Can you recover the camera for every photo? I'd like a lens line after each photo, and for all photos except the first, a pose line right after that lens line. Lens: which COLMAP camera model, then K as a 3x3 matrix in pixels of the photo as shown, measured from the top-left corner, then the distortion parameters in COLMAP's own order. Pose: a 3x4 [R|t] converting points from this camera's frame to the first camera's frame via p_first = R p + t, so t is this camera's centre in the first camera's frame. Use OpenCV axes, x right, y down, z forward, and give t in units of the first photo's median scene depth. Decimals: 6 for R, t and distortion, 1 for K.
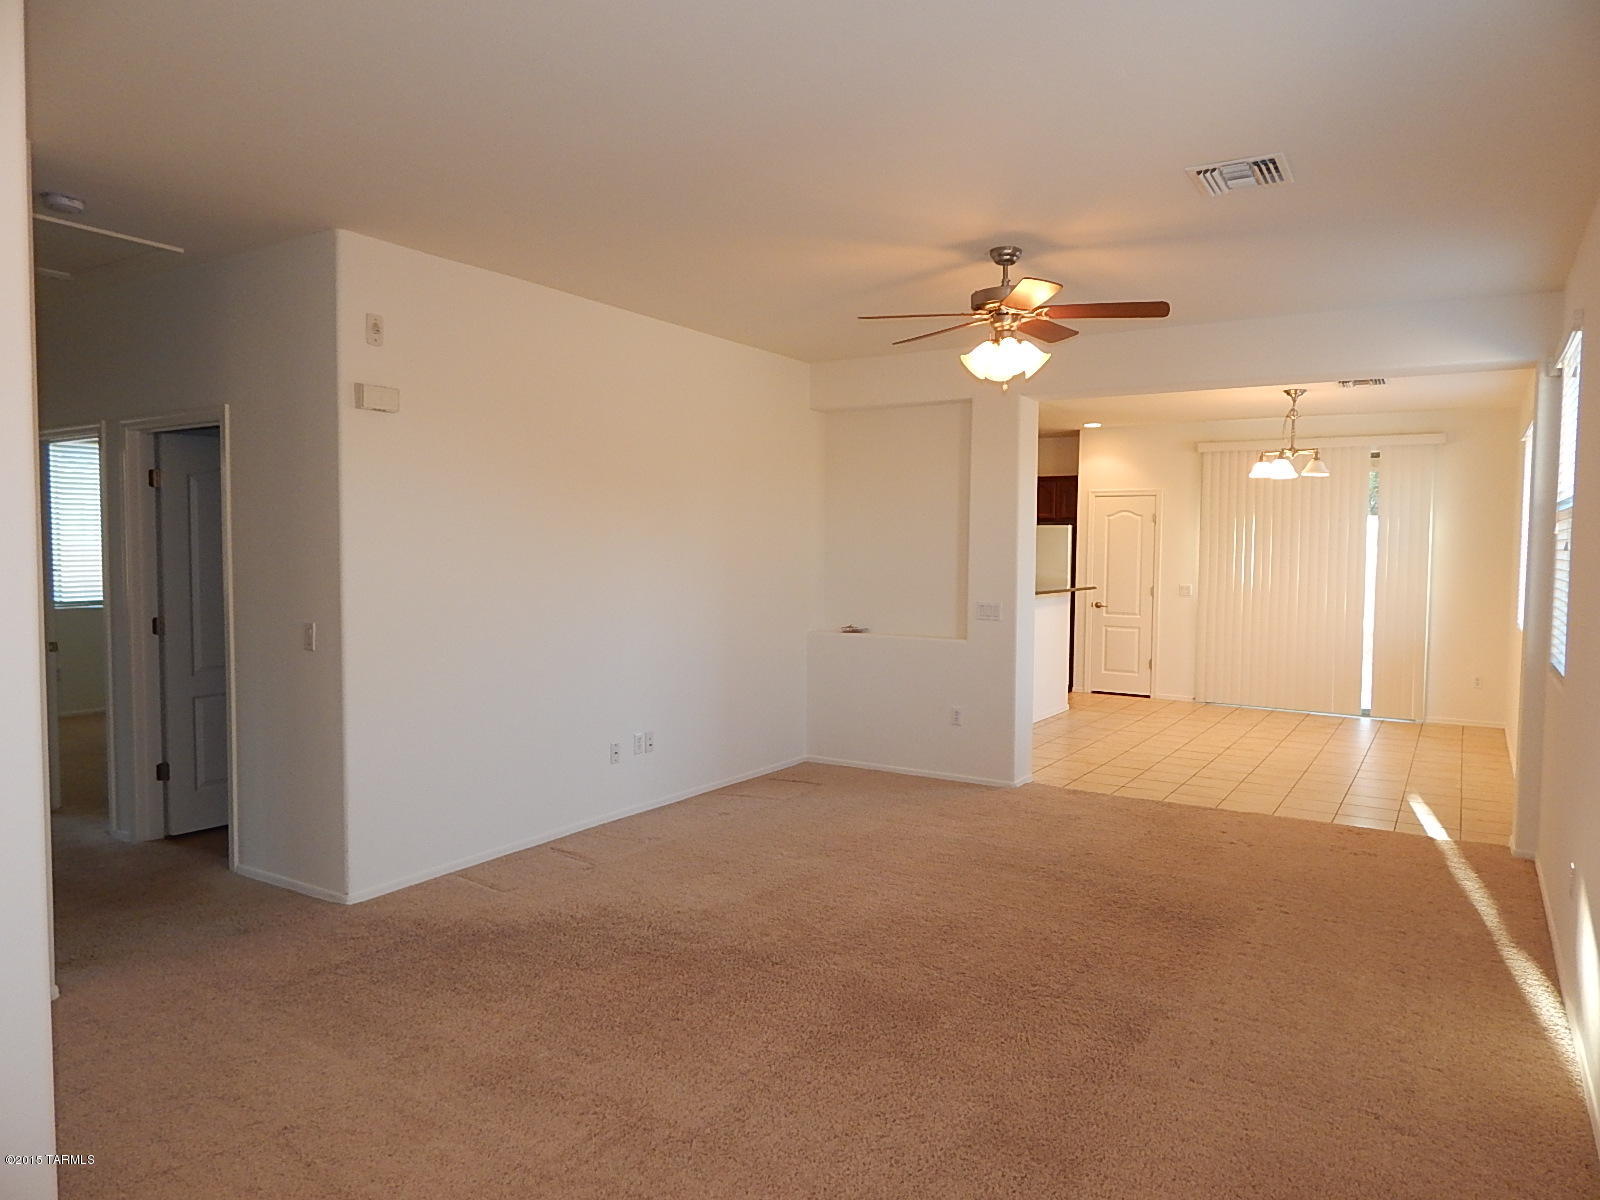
lens RADIAL K [[1056.1, 0, 800.0], [0, 1056.1, 600.0], [0, 0, 1]] dist [-0.004742, -0.003909]
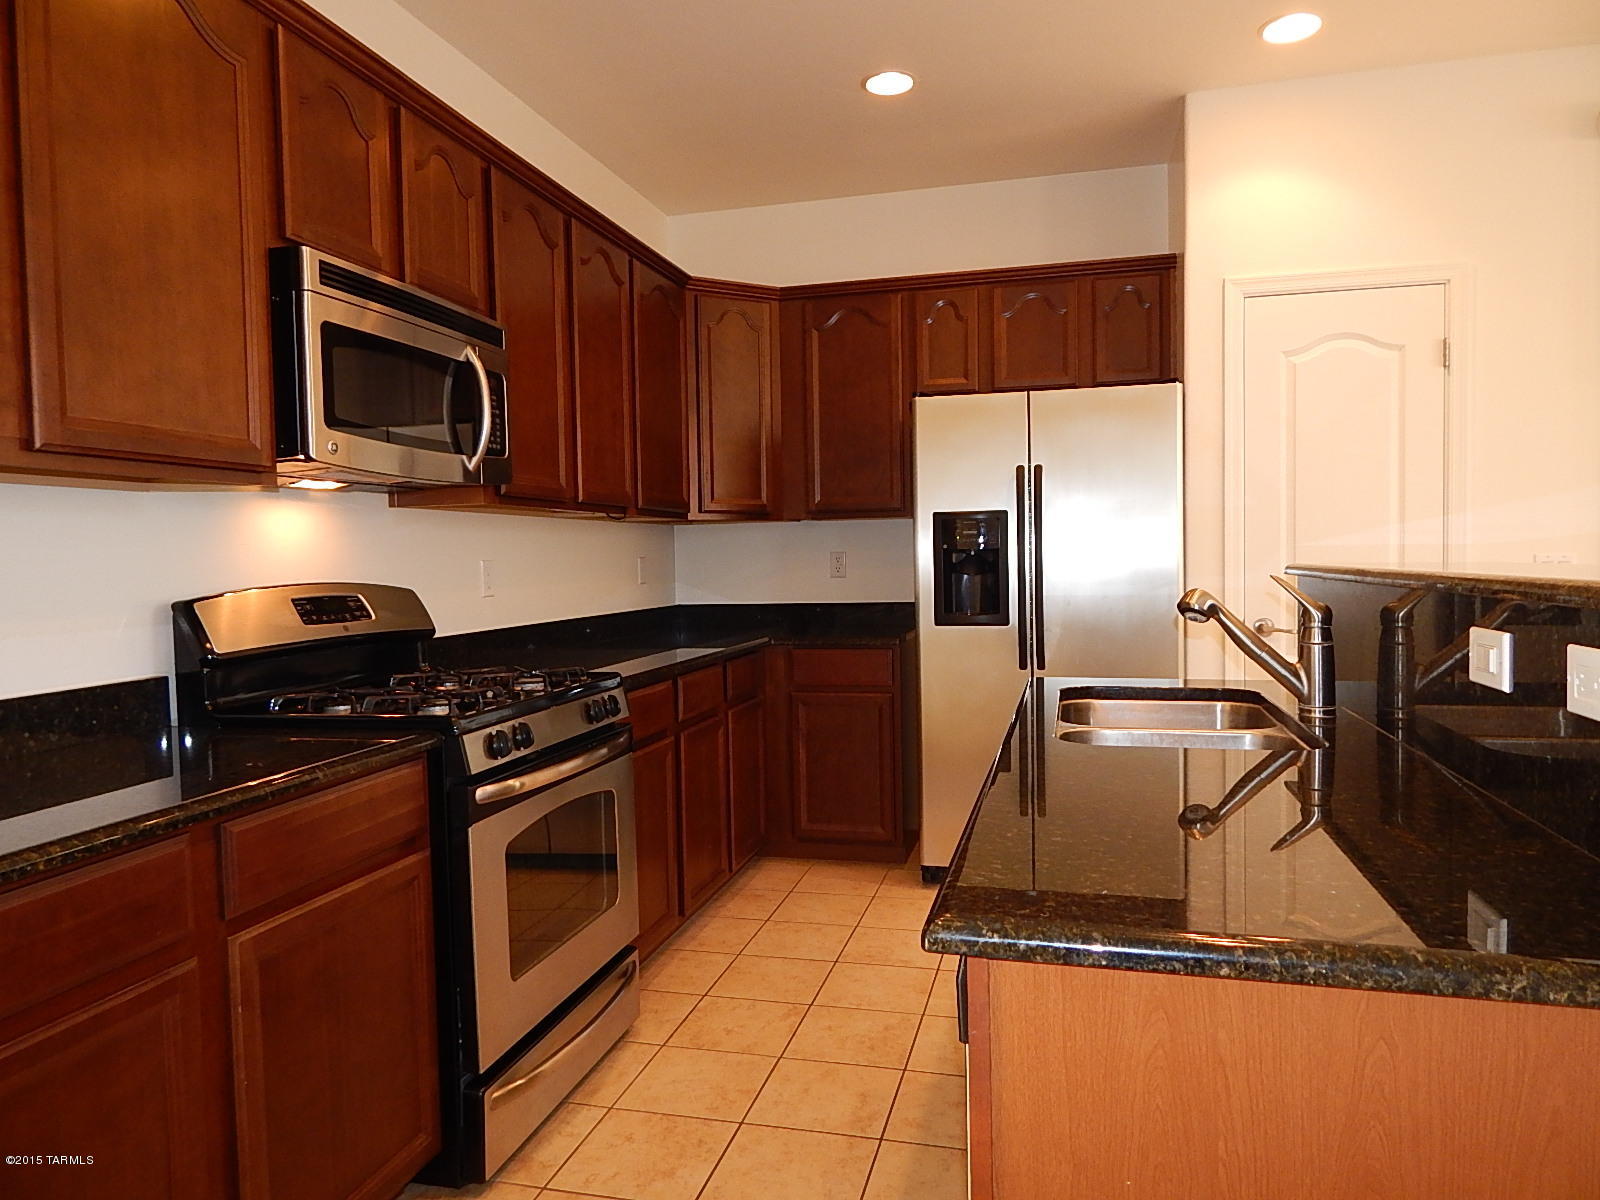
lens RADIAL K [[1074.0, 0, 817.9], [0, 1074.0, 595.4], [0, 0, 1]] dist [0.003680, -0.002329]
pose [[0.947602, -0.045389, 0.316214, 0.046681], [0.051677, 0.998597, -0.011523, -0.008684], [-0.315247, 0.027260, 0.948618, 0.744233]]
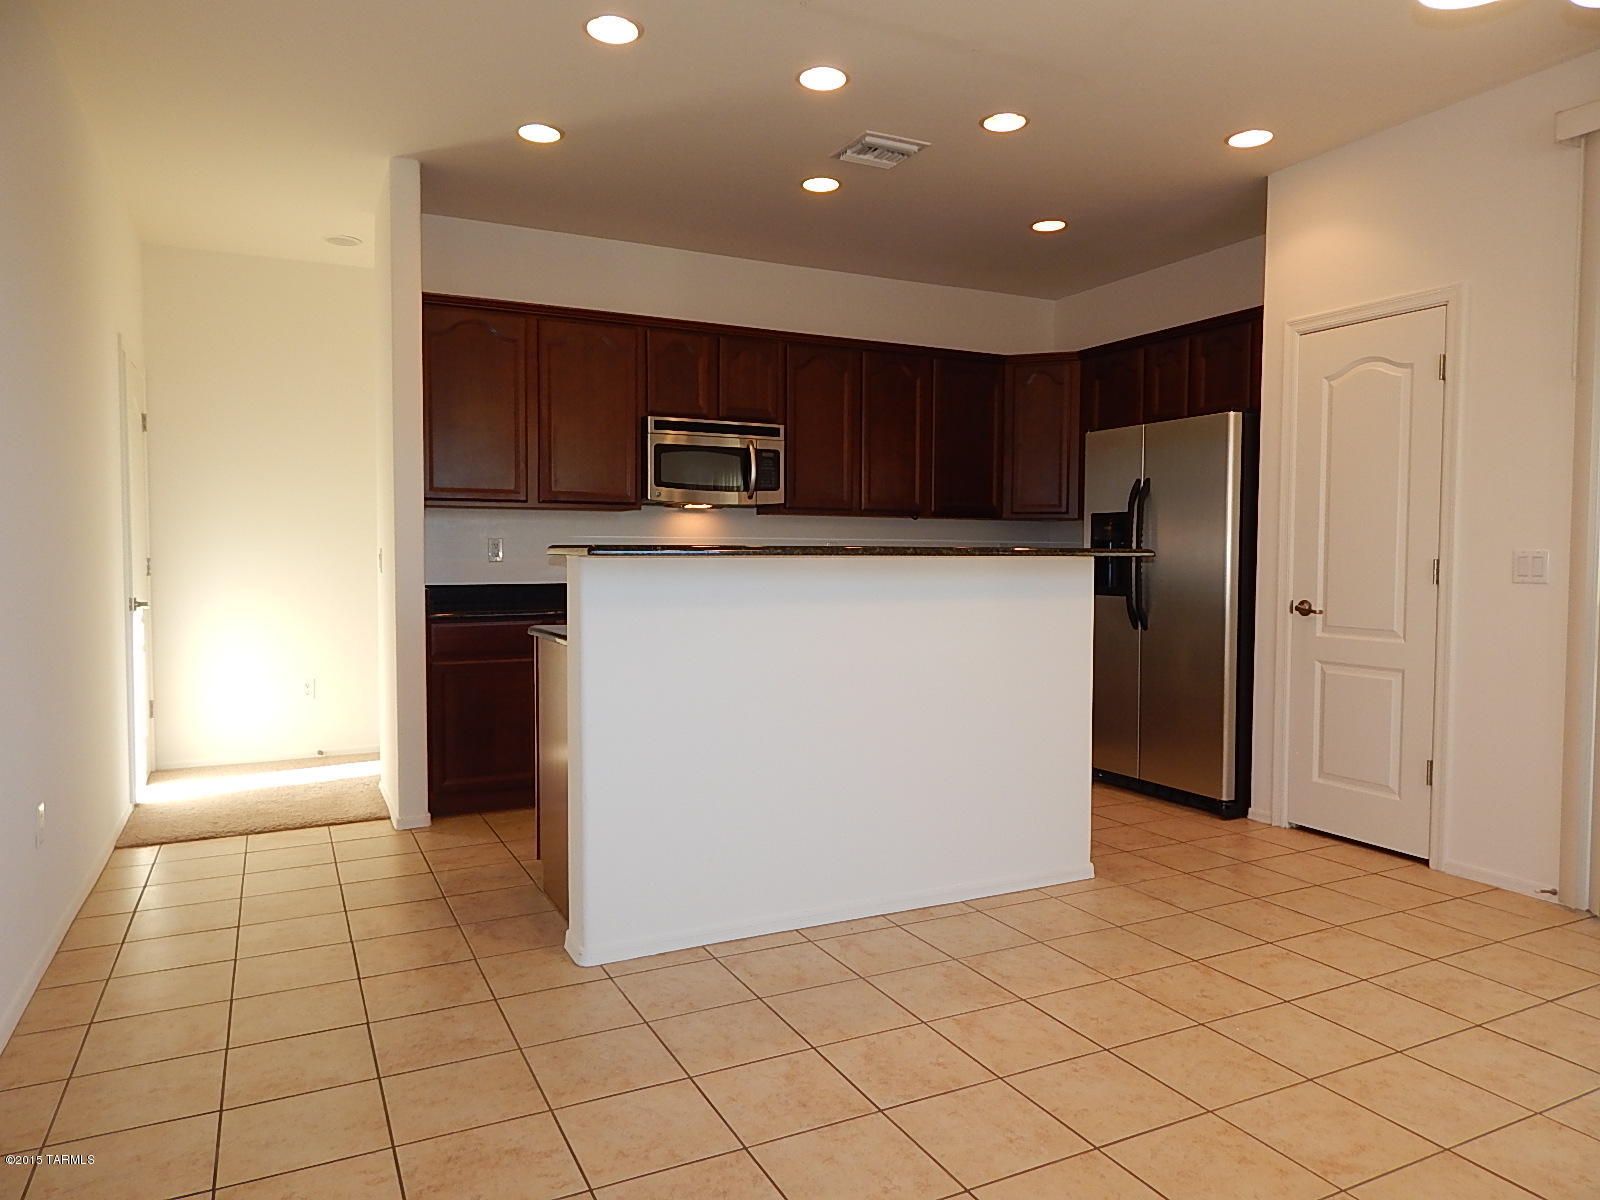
lens RADIAL K [[1056.1, 0, 800.0], [0, 1056.1, 600.0], [0, 0, 1]] dist [-0.004742, -0.003909]
pose [[0.857222, 0.010615, -0.514837, 0.332243], [-0.018243, 0.999786, -0.009762, 0.009293], [0.514623, 0.017760, 0.857233, 0.578490]]
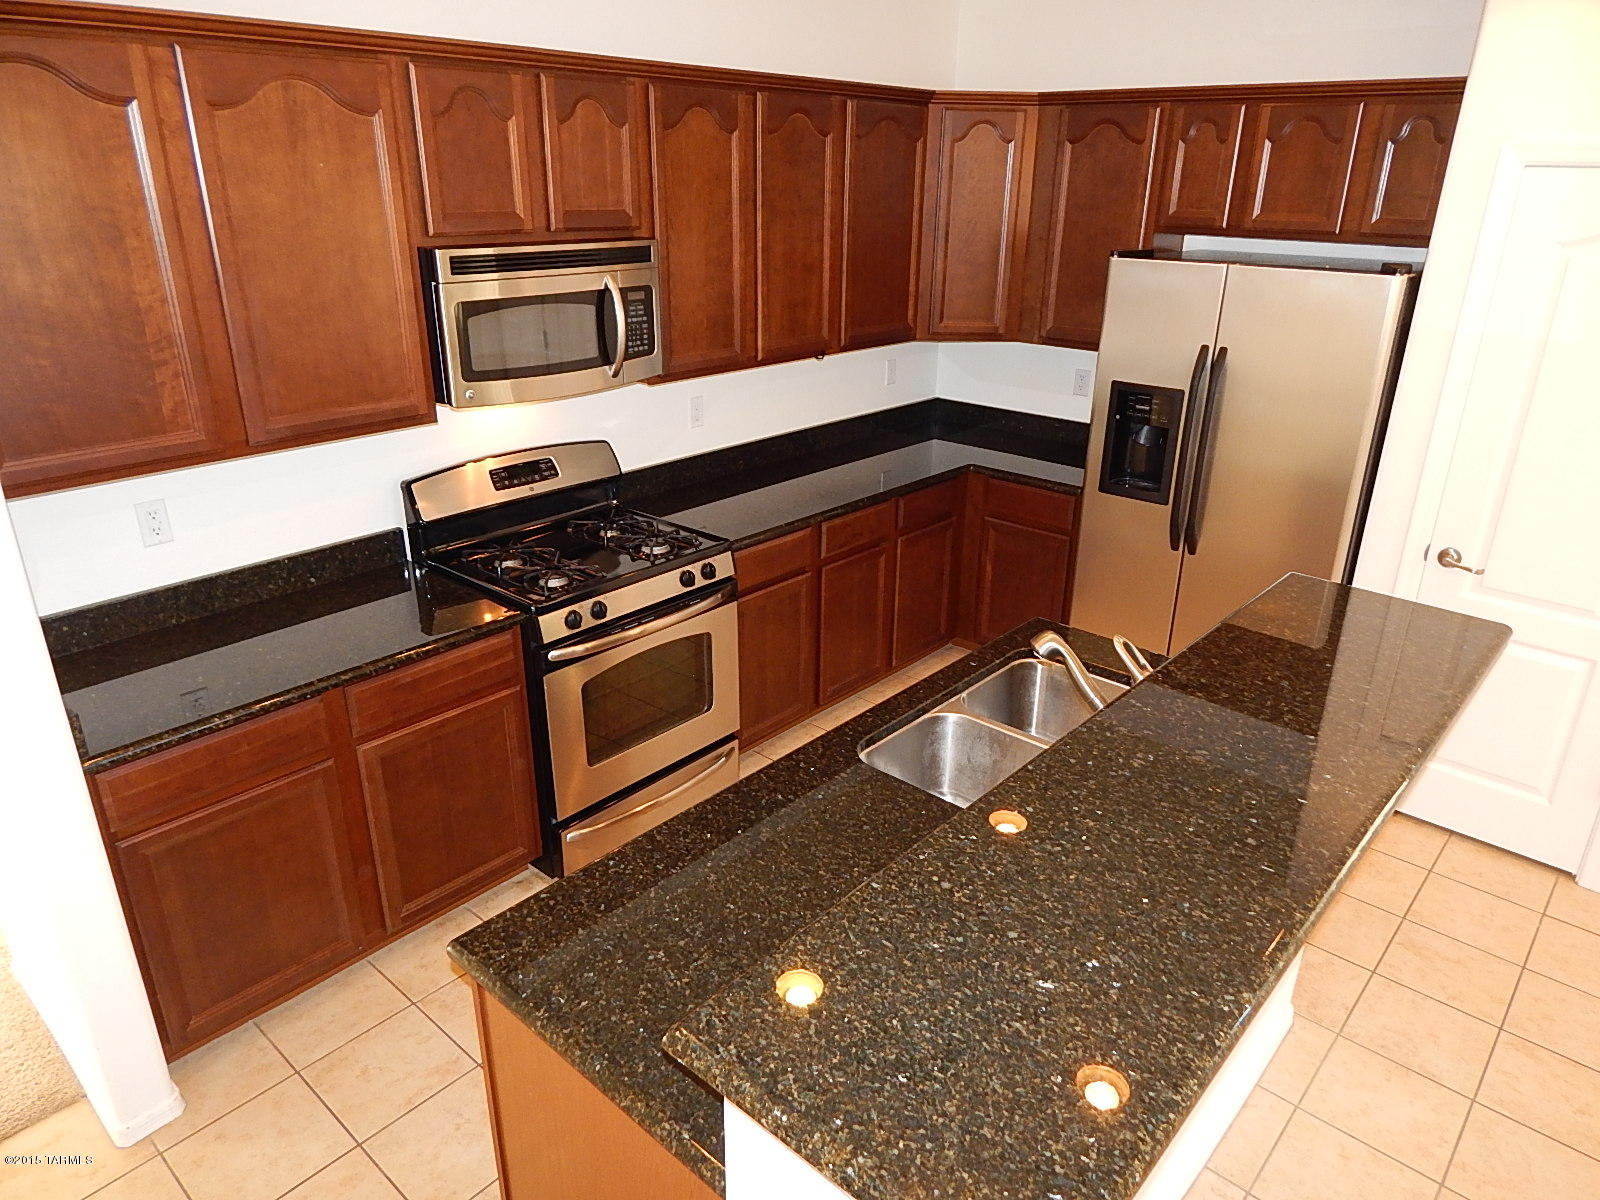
lens RADIAL K [[1056.1, 0, 800.0], [0, 1056.1, 600.0], [0, 0, 1]] dist [-0.004742, -0.003909]
pose [[0.985861, 0.059446, -0.156667, 0.153648], [-0.005611, 0.946145, 0.323694, -0.080905], [0.167472, -0.318239, 0.933101, 0.707295]]
